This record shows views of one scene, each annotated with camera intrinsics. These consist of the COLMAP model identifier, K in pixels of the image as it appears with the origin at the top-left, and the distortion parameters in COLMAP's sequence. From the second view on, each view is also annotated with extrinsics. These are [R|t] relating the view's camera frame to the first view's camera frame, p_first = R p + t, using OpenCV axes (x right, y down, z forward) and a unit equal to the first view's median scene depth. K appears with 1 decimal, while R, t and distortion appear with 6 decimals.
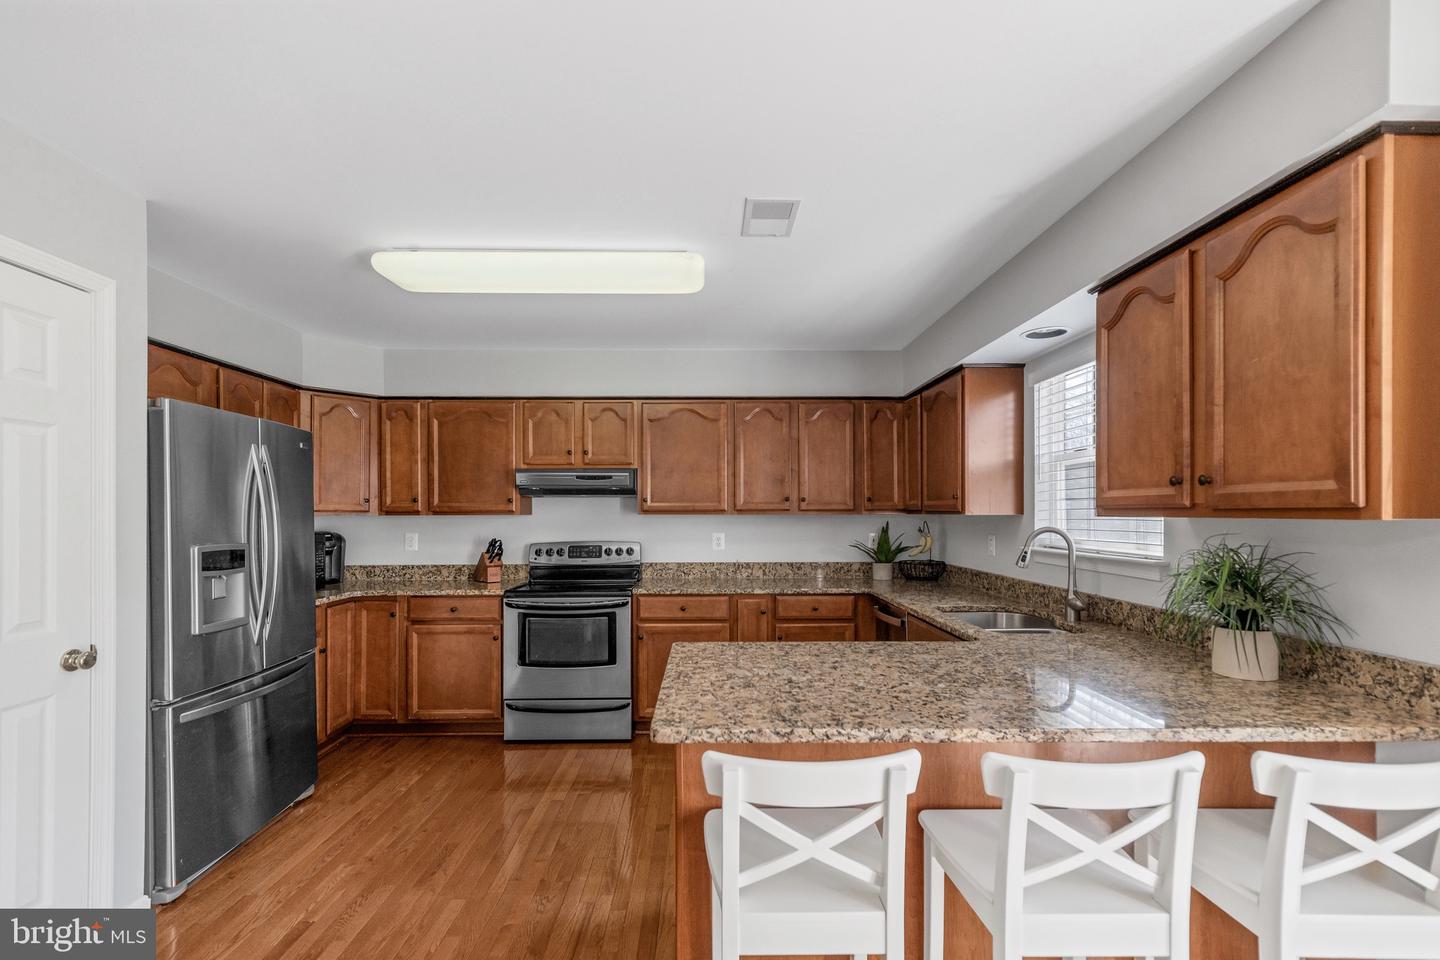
lens RADIAL K [[636.8, 0, 722.4], [0, 636.8, 518.0], [0, 0, 1]] dist [0.009518, -0.000096]
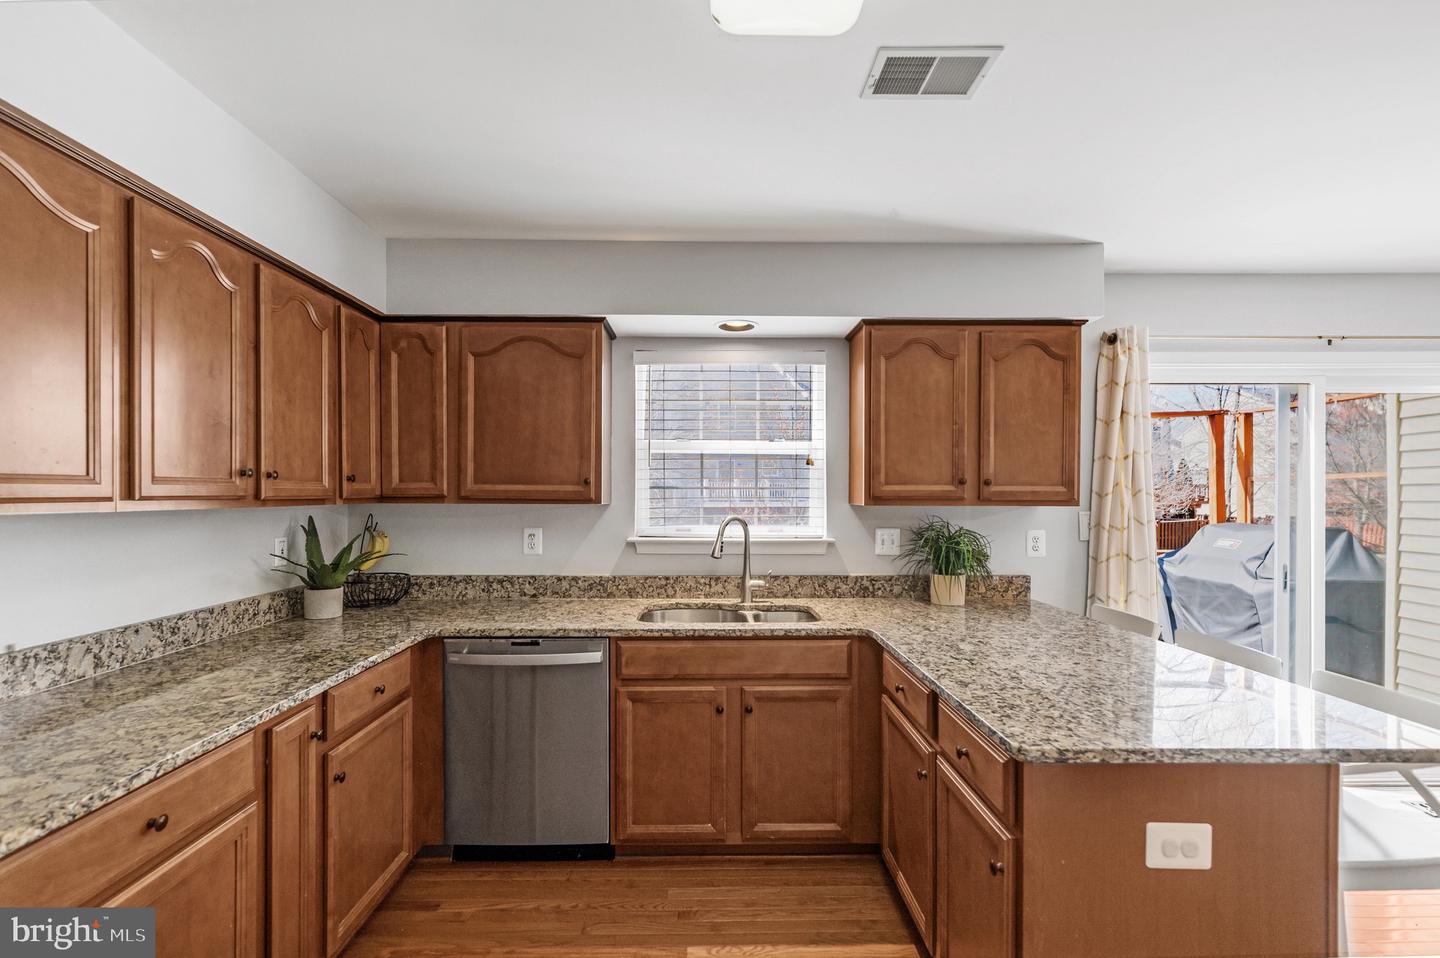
lens RADIAL K [[636.8, 0, 708.1], [0, 636.8, 495.1], [0, 0, 1]] dist [0.009518, -0.000096]
pose [[0.015912, -0.000363, 0.999873, -0.367454], [0.005294, 0.999986, 0.000279, -0.013680], [-0.999859, 0.005289, 0.015914, 0.731566]]
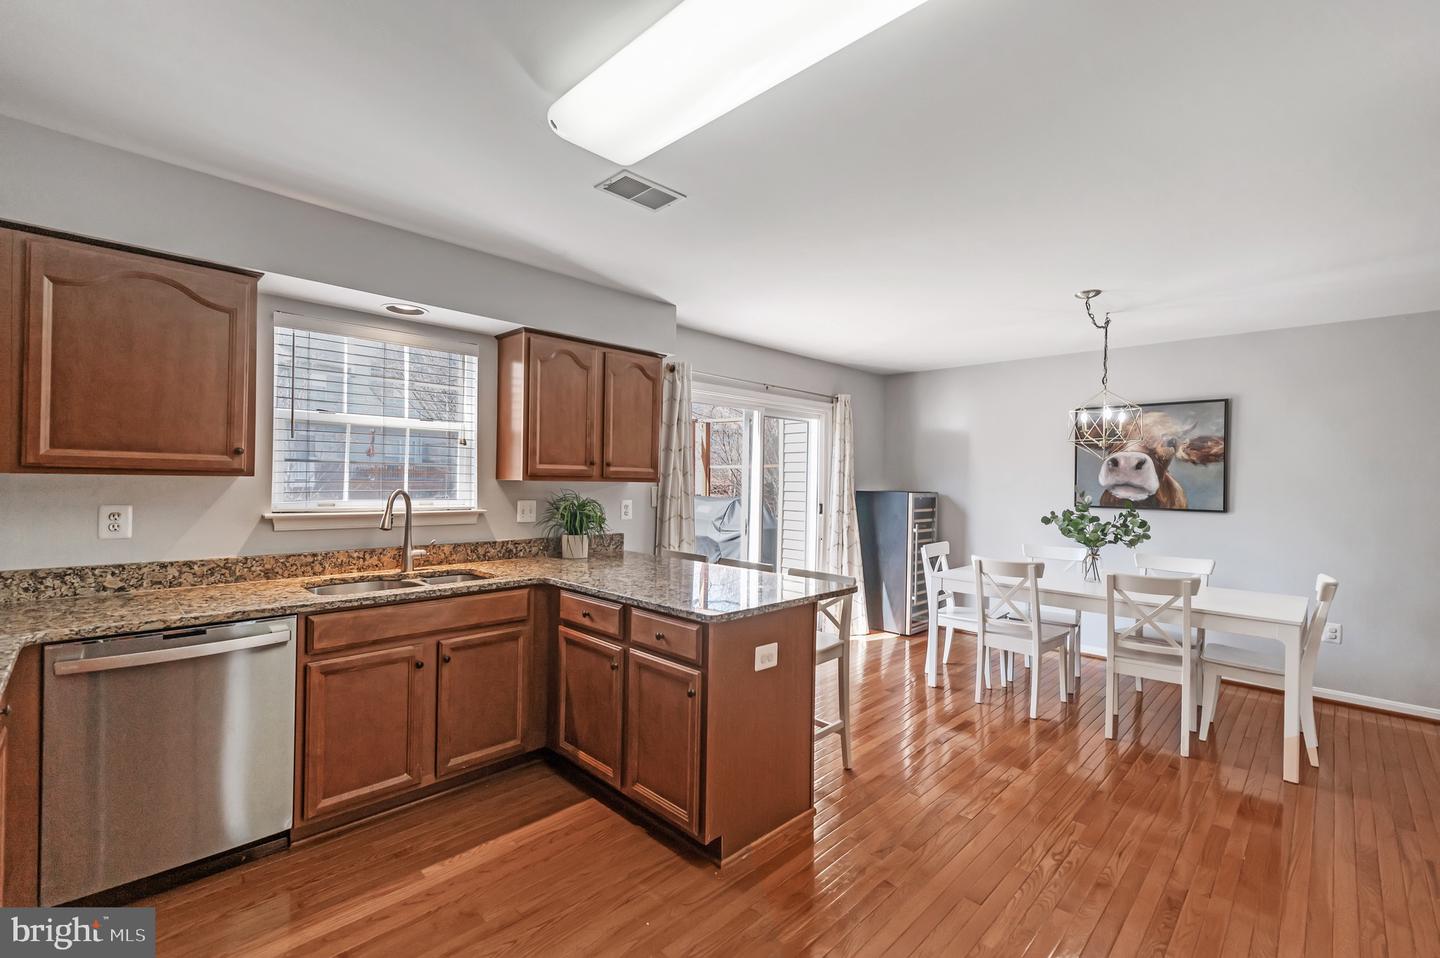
lens RADIAL K [[636.8, 0, 720.5], [0, 636.8, 476.1], [0, 0, 1]] dist [0.009518, -0.000096]
pose [[-0.692873, -0.006608, 0.721029, -0.456592], [-0.010790, 0.999941, -0.001205, -0.008707], [-0.720979, -0.008615, -0.692904, 0.968235]]
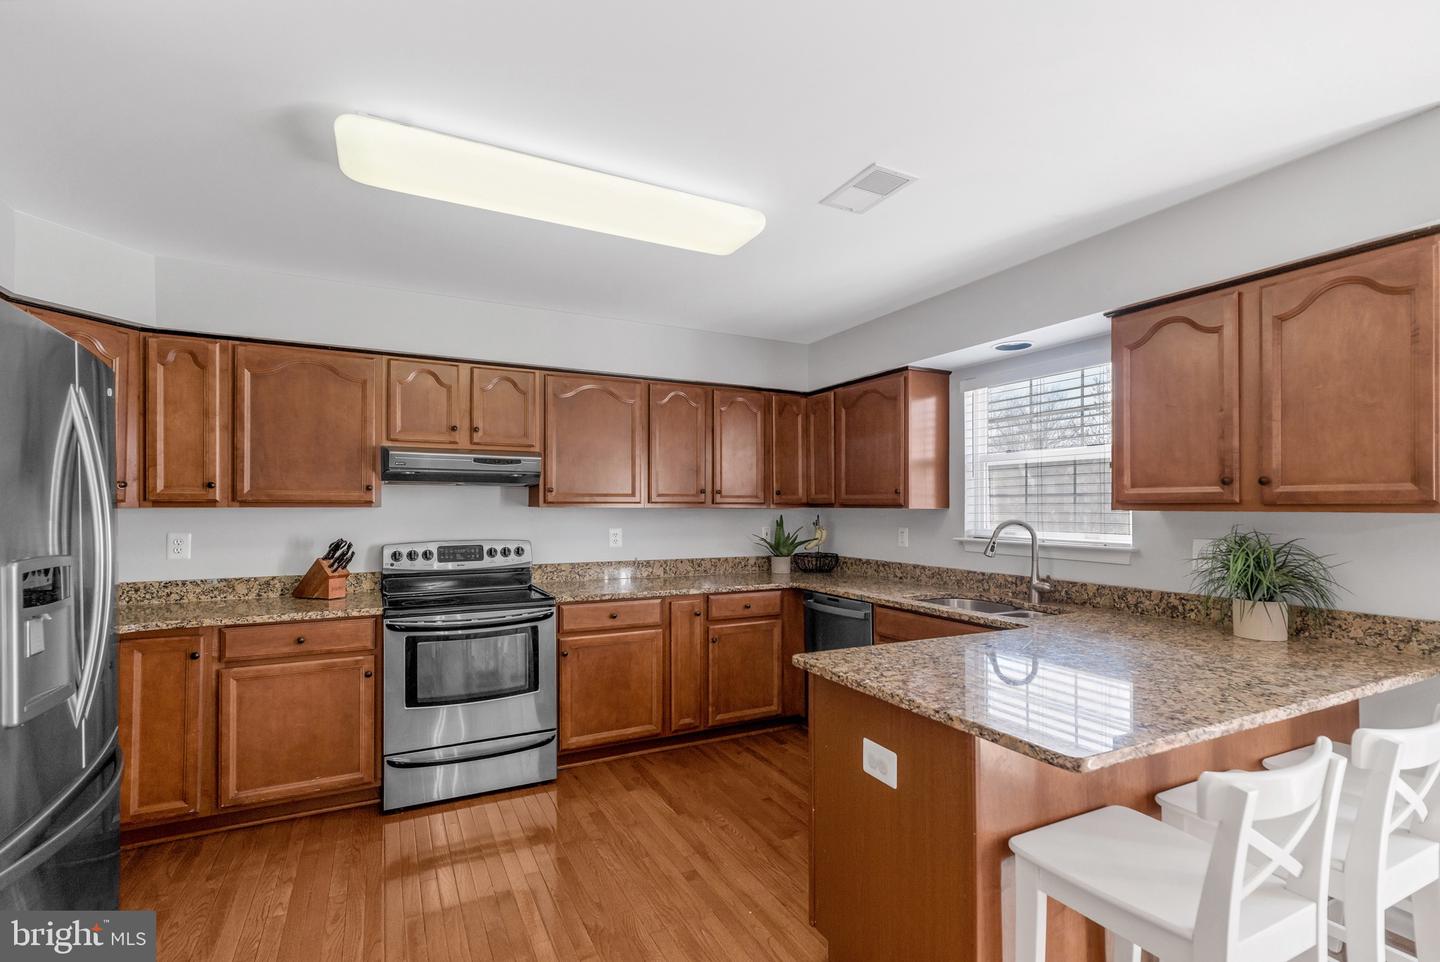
lens RADIAL K [[647.3, 0, 715.3], [0, 647.3, 504.0], [0, 0, 1]] dist [0.010056, -0.000541]
pose [[0.900893, 0.005664, 0.434004, -0.321949], [-0.000673, 0.999932, -0.011655, 0.000239], [-0.434040, 0.010208, 0.900836, 0.146735]]
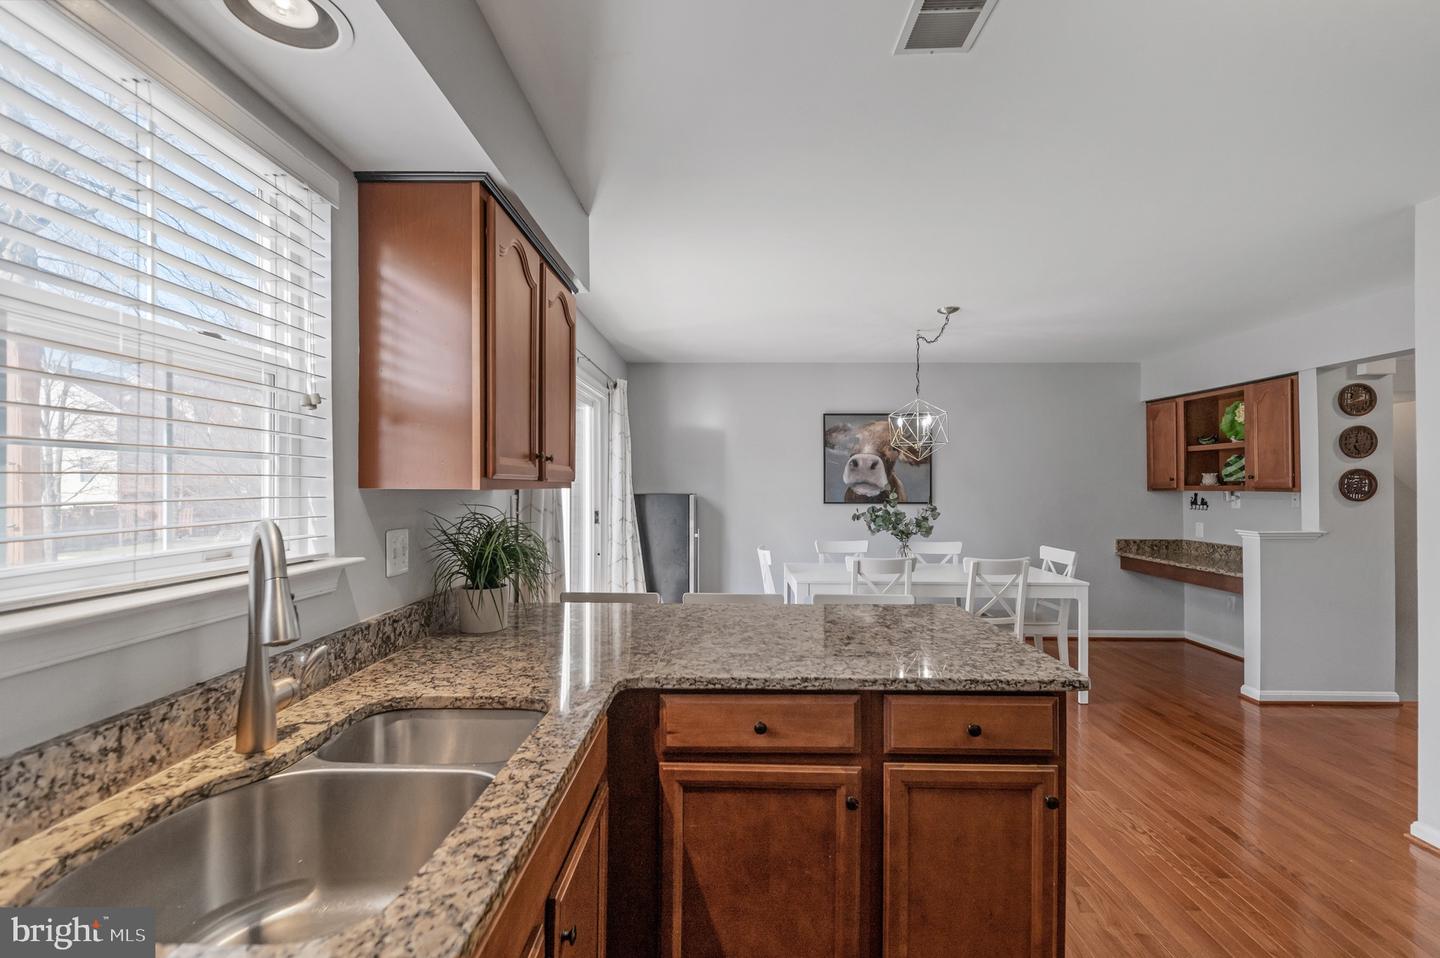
lens RADIAL K [[636.8, 0, 723.5], [0, 636.8, 485.4], [0, 0, 1]] dist [0.009518, -0.000096]
pose [[-0.999288, 0.000844, 0.037722, 0.162925], [0.001126, 0.999972, 0.007441, -0.006763], [-0.037715, 0.007478, -0.999261, 0.976846]]
